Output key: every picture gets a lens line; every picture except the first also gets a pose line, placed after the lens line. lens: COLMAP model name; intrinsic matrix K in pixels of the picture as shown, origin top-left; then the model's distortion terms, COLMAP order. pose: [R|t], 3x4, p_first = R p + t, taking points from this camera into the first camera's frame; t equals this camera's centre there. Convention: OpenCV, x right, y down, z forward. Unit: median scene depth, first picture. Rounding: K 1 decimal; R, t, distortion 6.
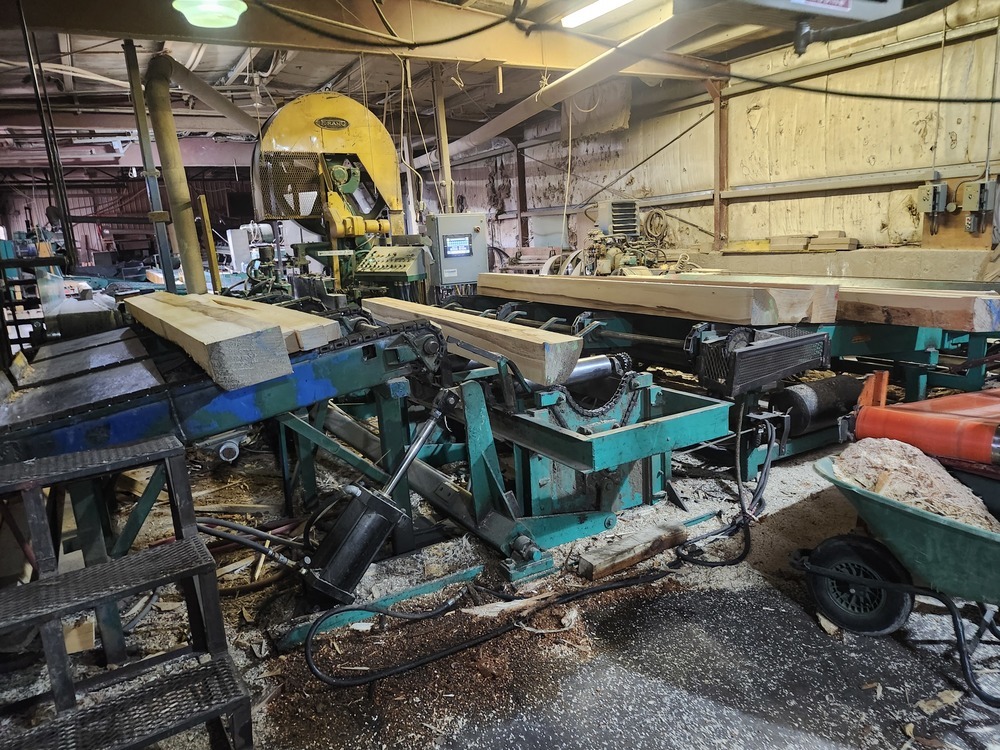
lens RADIAL K [[724.7, 0, 517.6], [0, 724.7, 353.5], [0, 0, 1]] dist [0.054460, -0.054755]
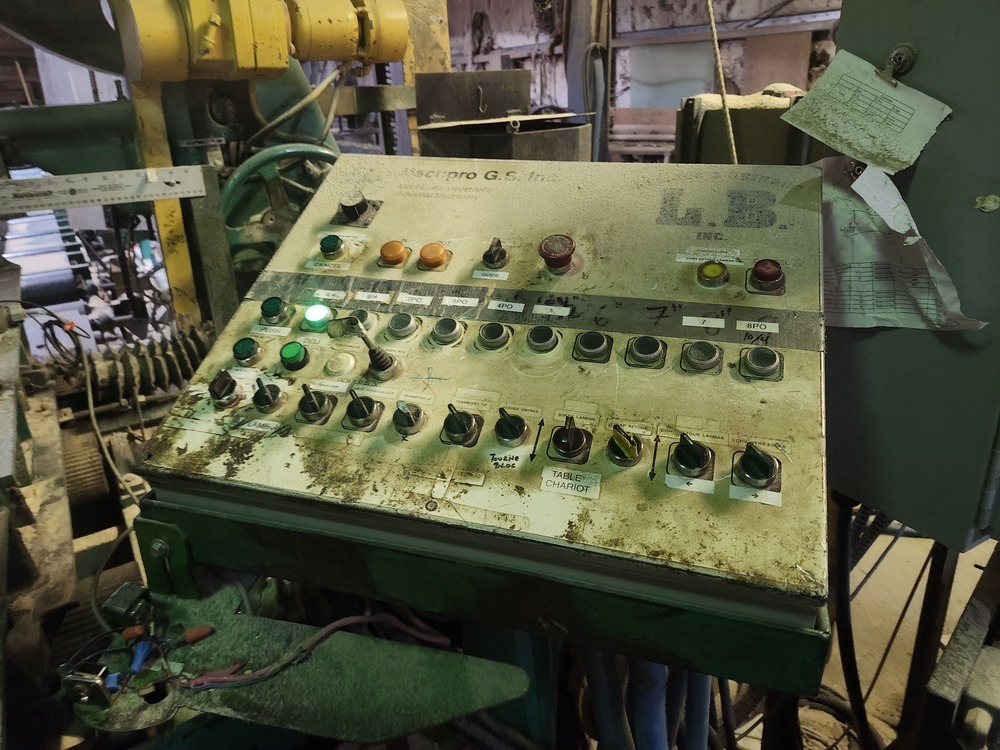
lens RADIAL K [[724.7, 0, 517.6], [0, 724.7, 353.5], [0, 0, 1]] dist [0.054460, -0.054755]
pose [[0.999270, -0.005692, 0.037786, -0.135622], [-0.001560, 0.981943, 0.189171, -0.108444], [-0.038180, -0.189091, 0.981217, 0.683995]]
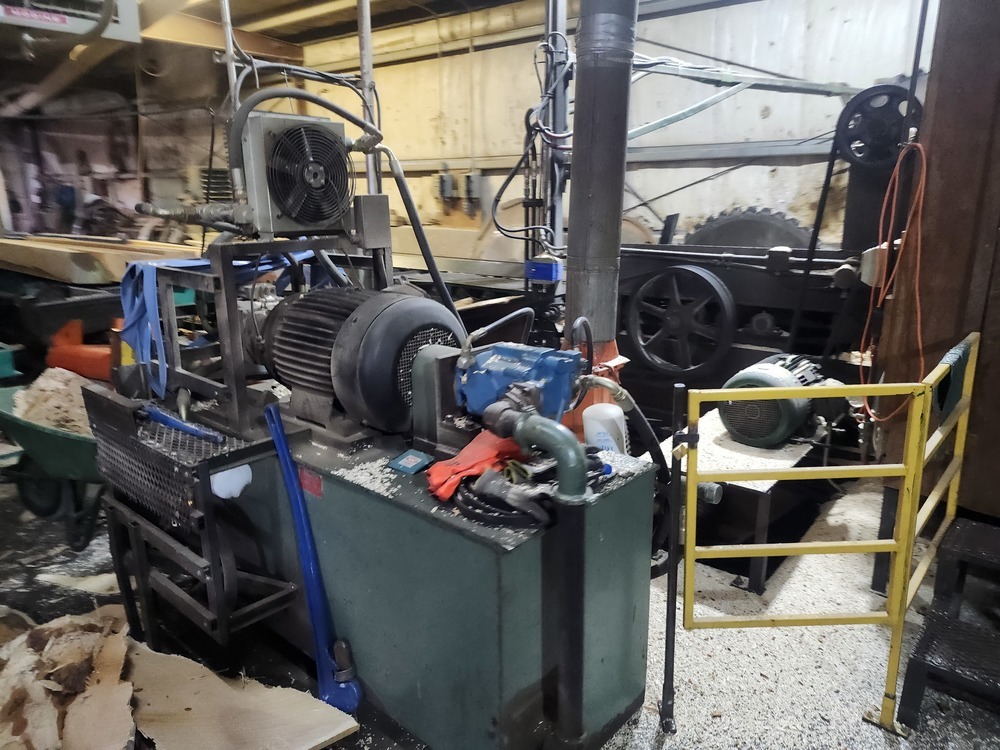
lens RADIAL K [[724.7, 0, 517.6], [0, 724.7, 353.5], [0, 0, 1]] dist [0.054460, -0.054755]
pose [[0.939659, -0.022968, 0.341340, 0.219777], [0.009122, 0.999071, 0.042114, 0.011457], [-0.341990, -0.036460, 0.938996, -0.135189]]
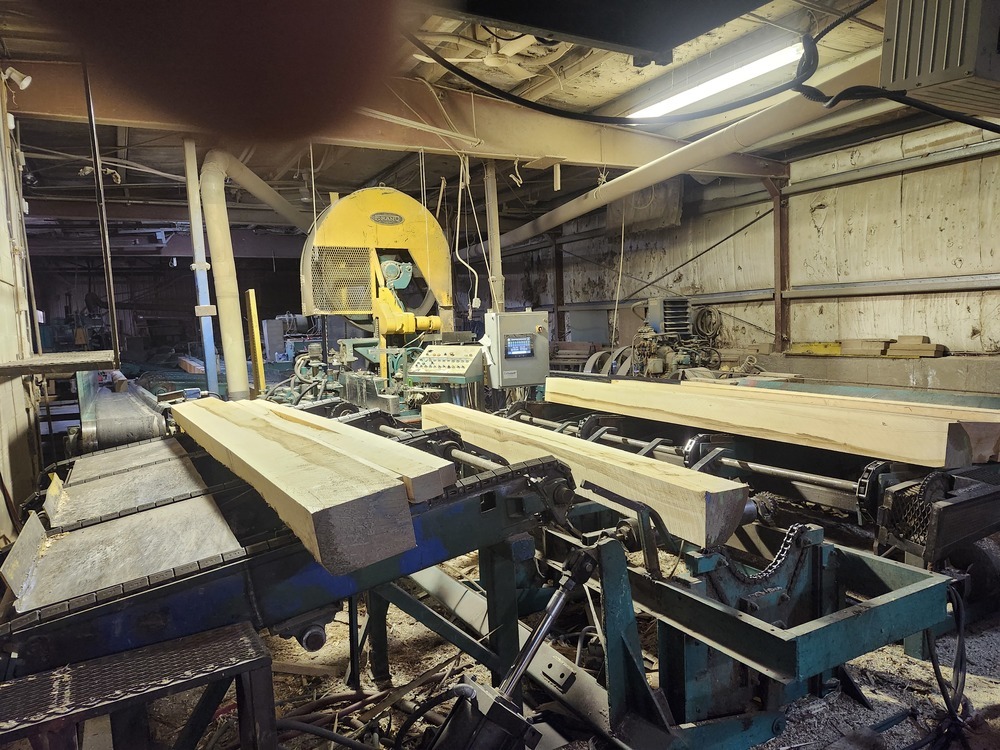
lens RADIAL K [[714.9, 0, 503.4], [0, 714.9, 353.9], [0, 0, 1]] dist [0.058597, -0.052897]
pose [[0.999150, 0.018172, -0.036998, -0.052433], [-0.022440, 0.992709, -0.118431, -0.022434], [0.034576, 0.119160, 0.992273, 0.067213]]
